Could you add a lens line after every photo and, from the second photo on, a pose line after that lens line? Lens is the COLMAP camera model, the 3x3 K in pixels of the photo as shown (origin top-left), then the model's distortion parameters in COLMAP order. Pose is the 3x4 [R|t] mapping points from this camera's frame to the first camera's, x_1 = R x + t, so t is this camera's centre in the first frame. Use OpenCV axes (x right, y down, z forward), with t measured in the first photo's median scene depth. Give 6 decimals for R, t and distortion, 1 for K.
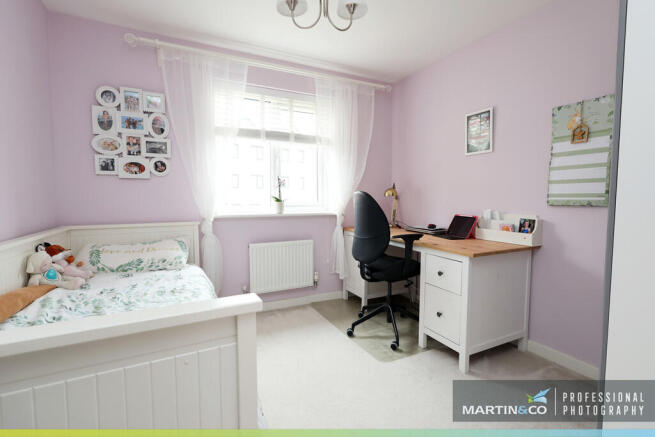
lens RADIAL K [[301.9, 0, 327.6], [0, 301.9, 217.9], [0, 0, 1]] dist [-0.003397, 0.000844]
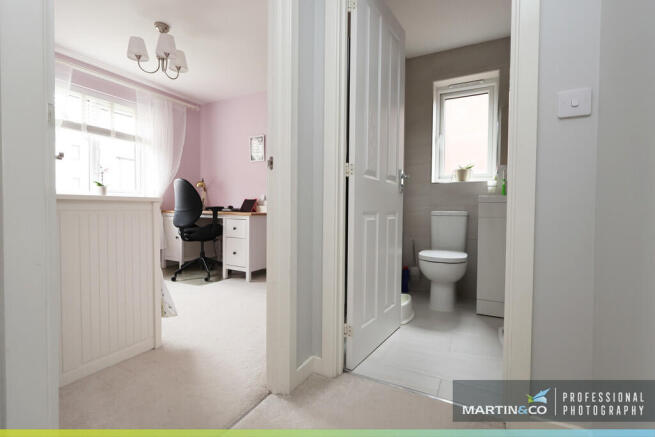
lens RADIAL K [[301.9, 0, 328.9], [0, 301.9, 214.8], [0, 0, 1]] dist [-0.003397, 0.000844]
pose [[0.807886, -0.004637, 0.589321, -0.161529], [0.031666, 0.998866, -0.035551, 0.152887], [-0.588488, 0.047382, 0.807116, -0.561837]]
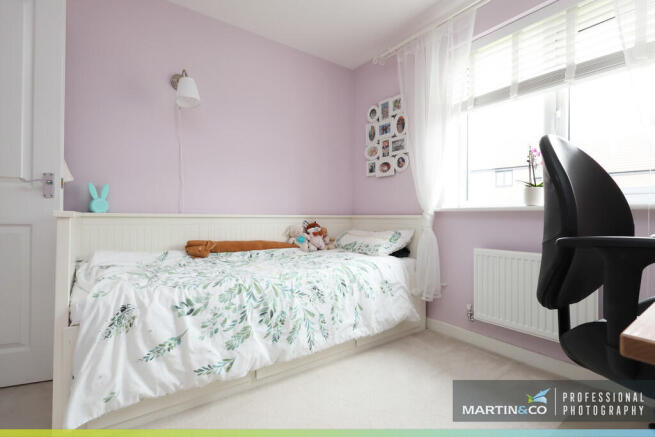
lens RADIAL K [[301.9, 0, 326.4], [0, 301.9, 215.6], [0, 0, 1]] dist [-0.003397, 0.000844]
pose [[0.150690, -0.000354, -0.988581, 0.456138], [-0.069945, 0.997490, -0.011019, 0.047001], [0.986104, 0.070807, 0.150287, 0.594069]]
